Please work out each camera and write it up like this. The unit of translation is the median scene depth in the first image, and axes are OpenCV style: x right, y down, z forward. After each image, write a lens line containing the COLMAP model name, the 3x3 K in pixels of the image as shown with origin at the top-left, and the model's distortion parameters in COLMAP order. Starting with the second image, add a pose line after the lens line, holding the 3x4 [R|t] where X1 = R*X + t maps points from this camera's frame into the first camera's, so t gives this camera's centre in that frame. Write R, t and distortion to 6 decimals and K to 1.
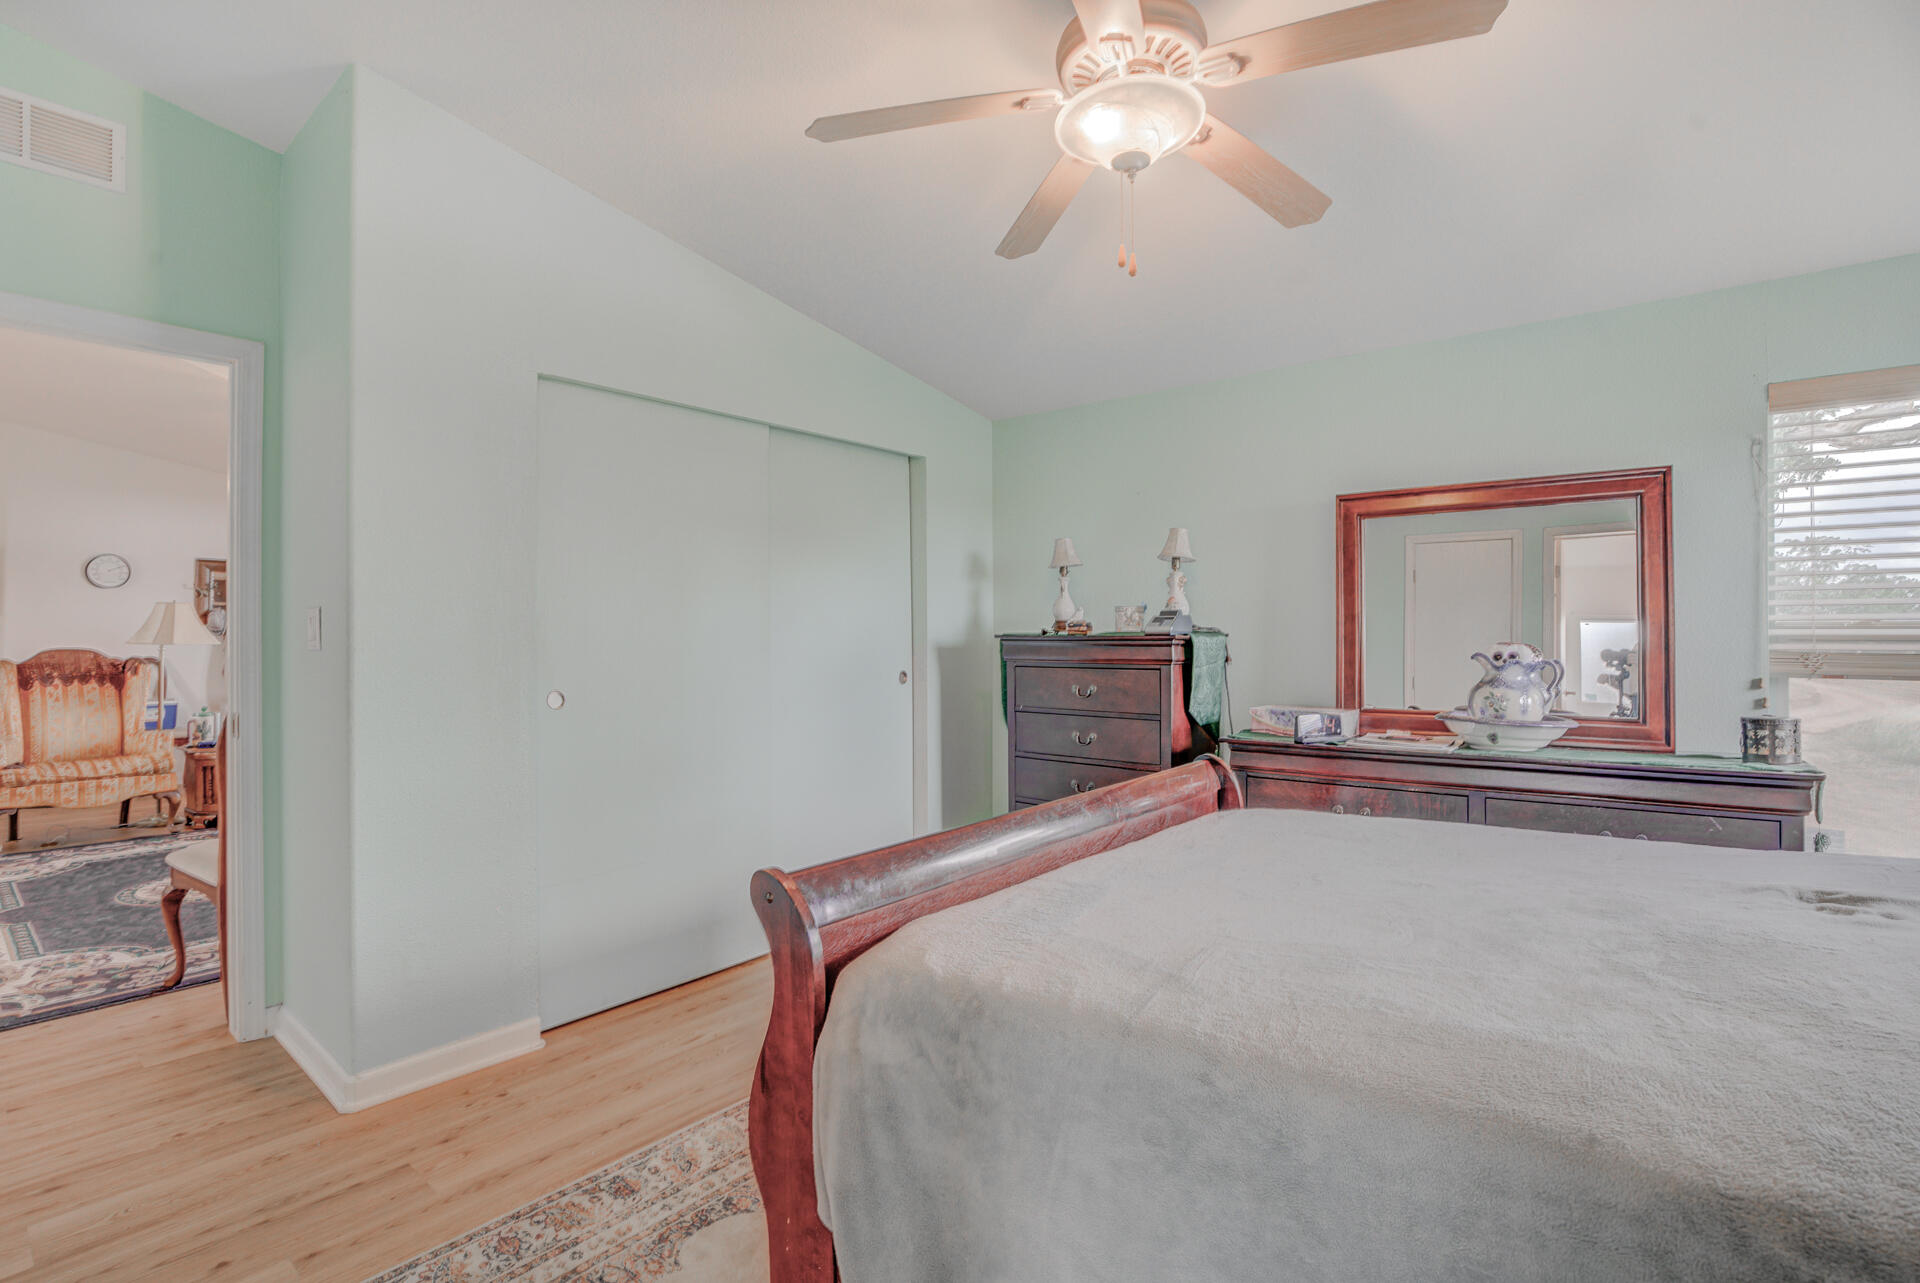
lens RADIAL K [[884.4, 0, 960.0], [0, 884.4, 641.5], [0, 0, 1]] dist [-0.021053, 0.000288]
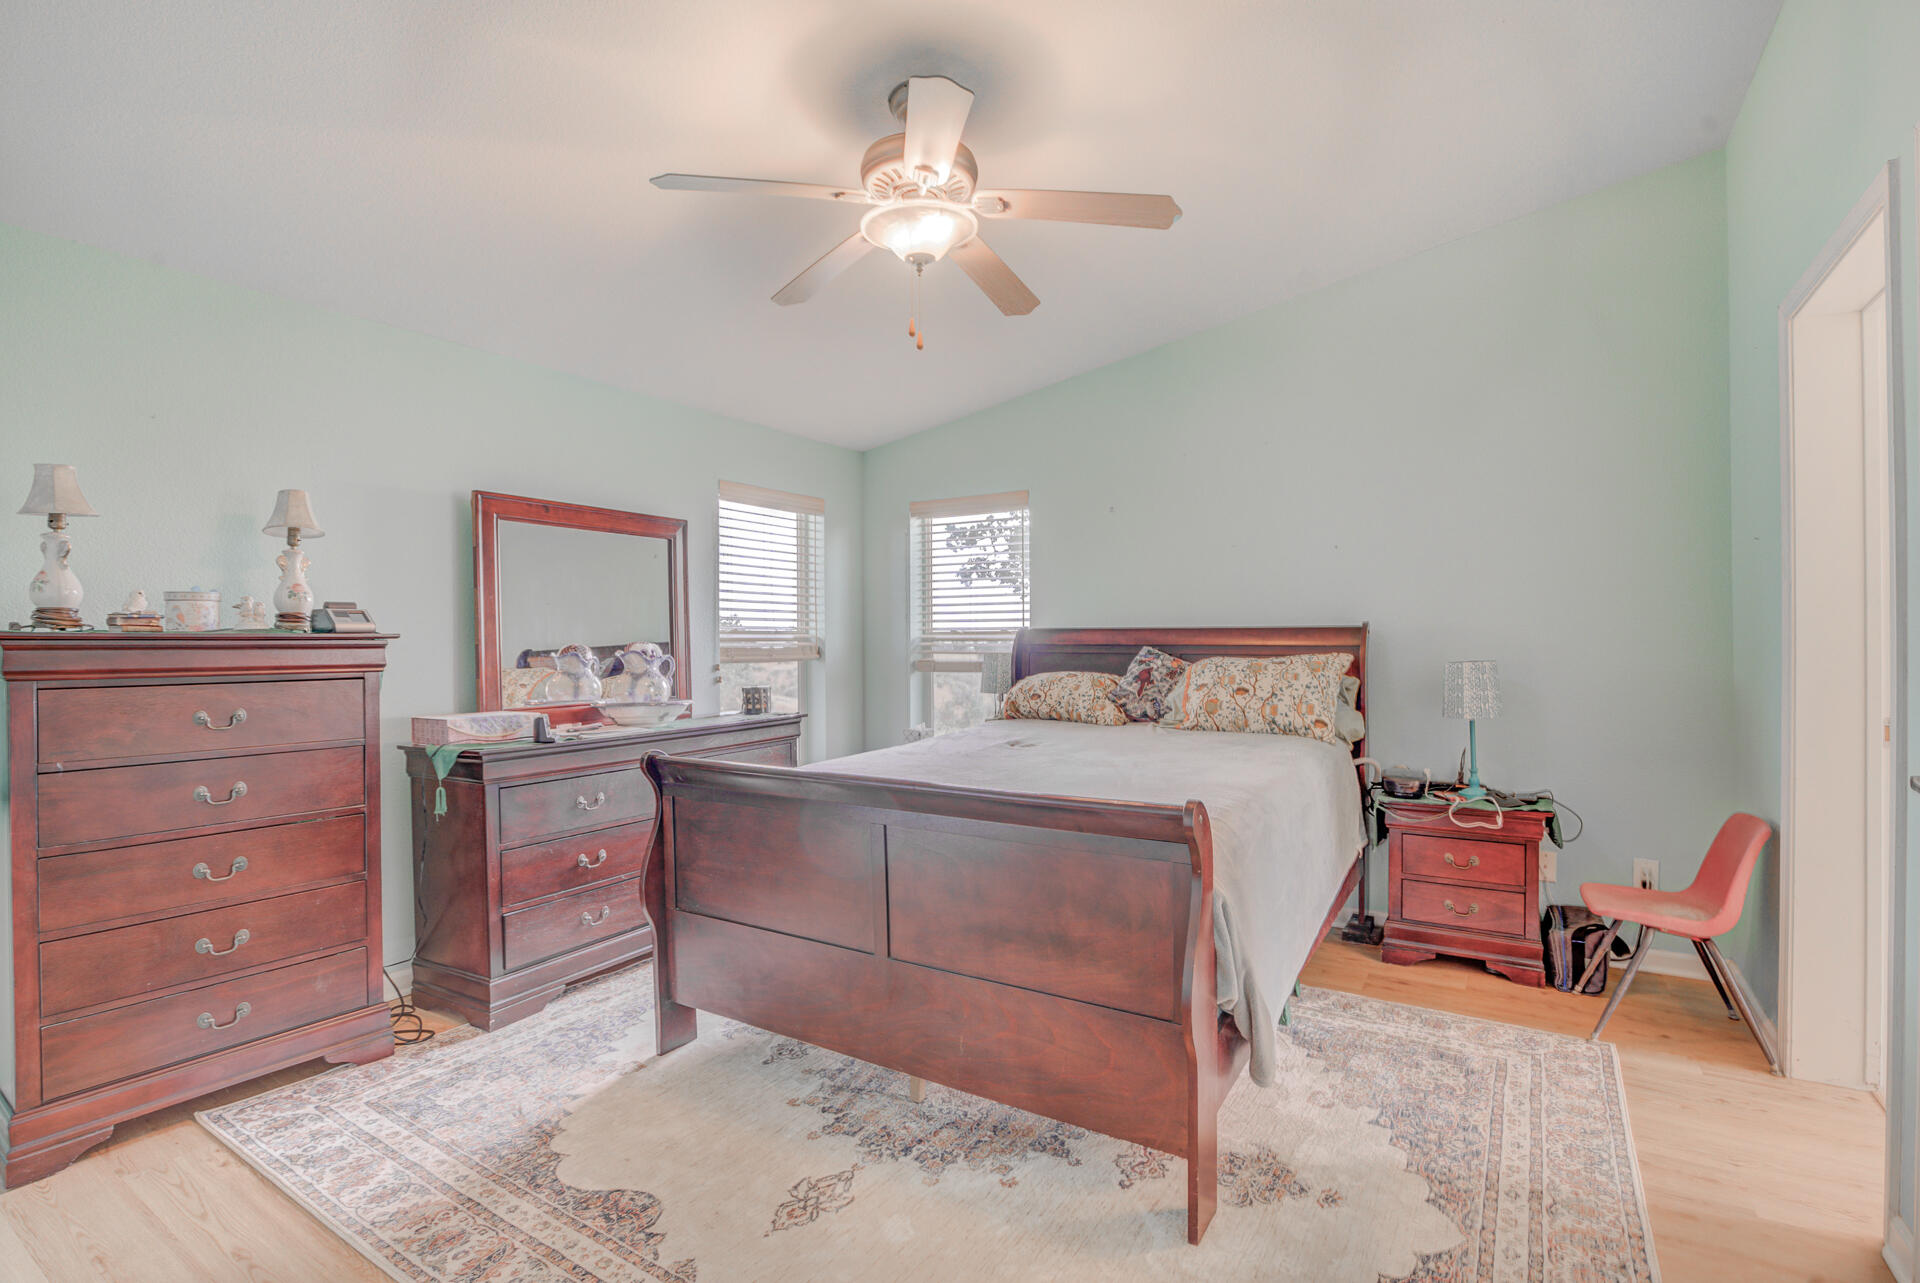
lens RADIAL K [[884.4, 0, 960.0], [0, 884.4, 641.5], [0, 0, 1]] dist [-0.021053, 0.000288]
pose [[-0.078414, 0.002421, 0.996918, -0.575287], [0.014915, 0.999888, -0.001255, 0.008001], [-0.996809, 0.014770, -0.078441, 0.551182]]
